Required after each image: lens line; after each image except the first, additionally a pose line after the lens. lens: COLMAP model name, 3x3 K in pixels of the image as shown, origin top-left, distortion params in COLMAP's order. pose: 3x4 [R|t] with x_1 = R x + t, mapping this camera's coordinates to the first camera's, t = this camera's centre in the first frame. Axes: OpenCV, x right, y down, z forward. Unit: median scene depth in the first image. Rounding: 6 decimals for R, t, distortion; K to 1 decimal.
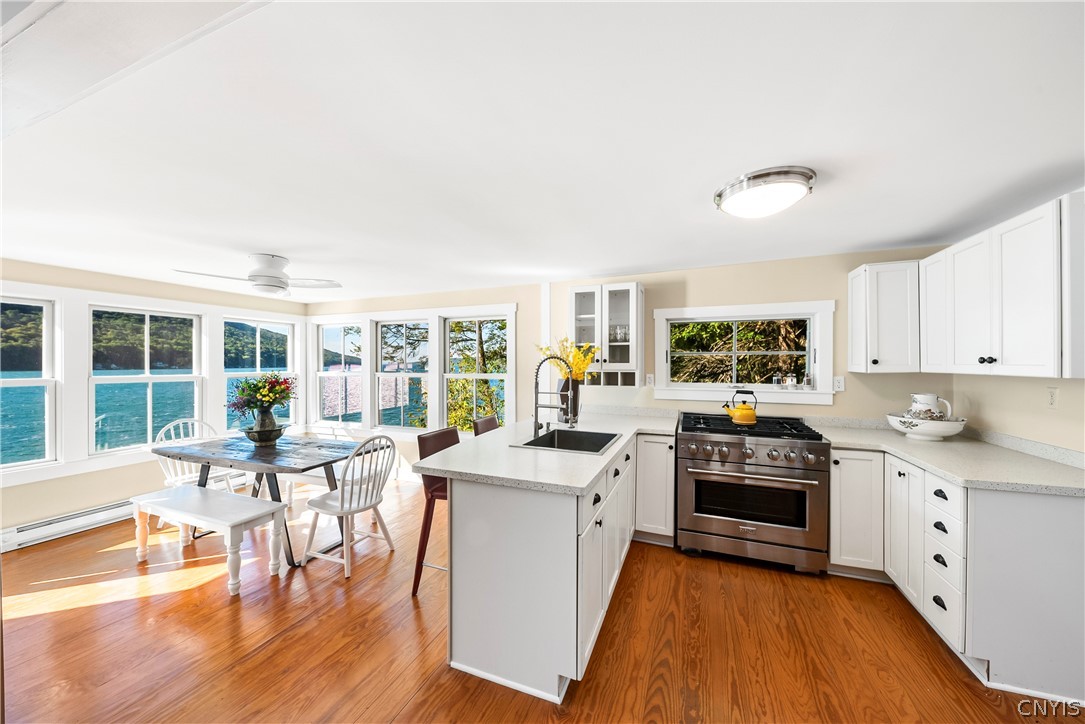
lens RADIAL K [[381.1, 0, 546.7], [0, 381.1, 366.3], [0, 0, 1]] dist [-0.001100, -0.001723]
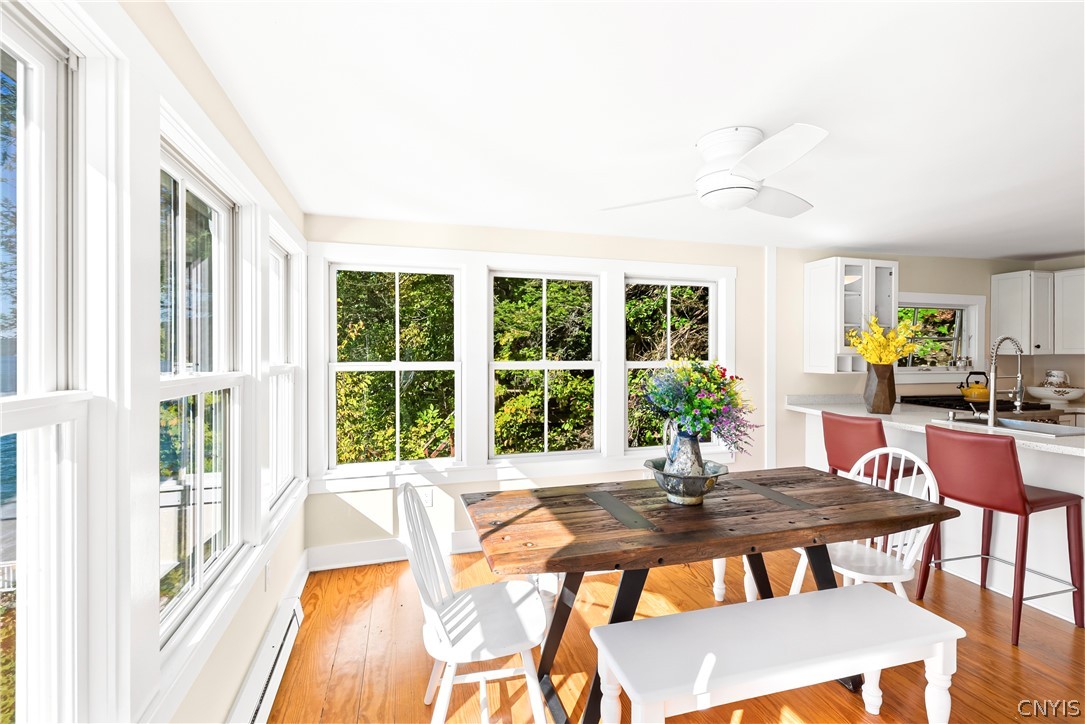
lens RADIAL K [[493.7, 0, 542.4], [0, 493.7, 355.2], [0, 0, 1]] dist [-0.002211, -0.000244]
pose [[0.791838, -0.002684, 0.610726, -1.296893], [0.001575, 0.999996, 0.002353, 0.009375], [-0.610729, -0.000901, 0.791839, 0.603329]]
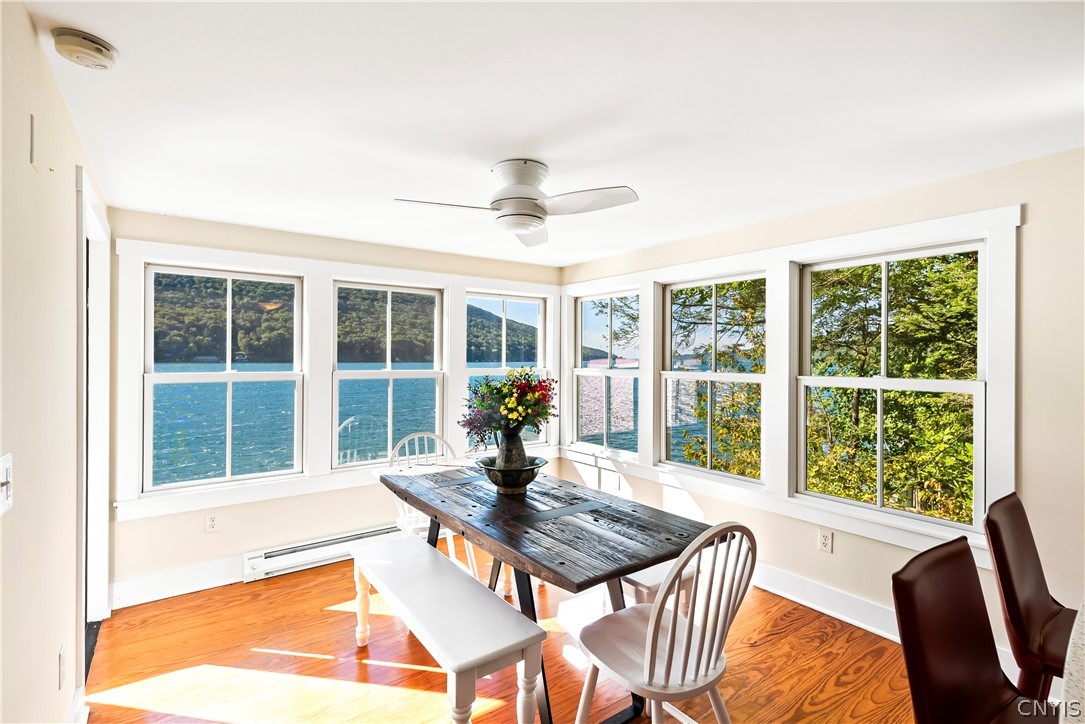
lens RADIAL K [[512.3, 0, 538.3], [0, 512.3, 358.7], [0, 0, 1]] dist [0.019075, 0.000300]
pose [[0.835098, 0.005400, -0.550075, -0.265108], [-0.008644, 0.999957, -0.003307, 0.002210], [0.550034, 0.007517, 0.835109, 0.352725]]
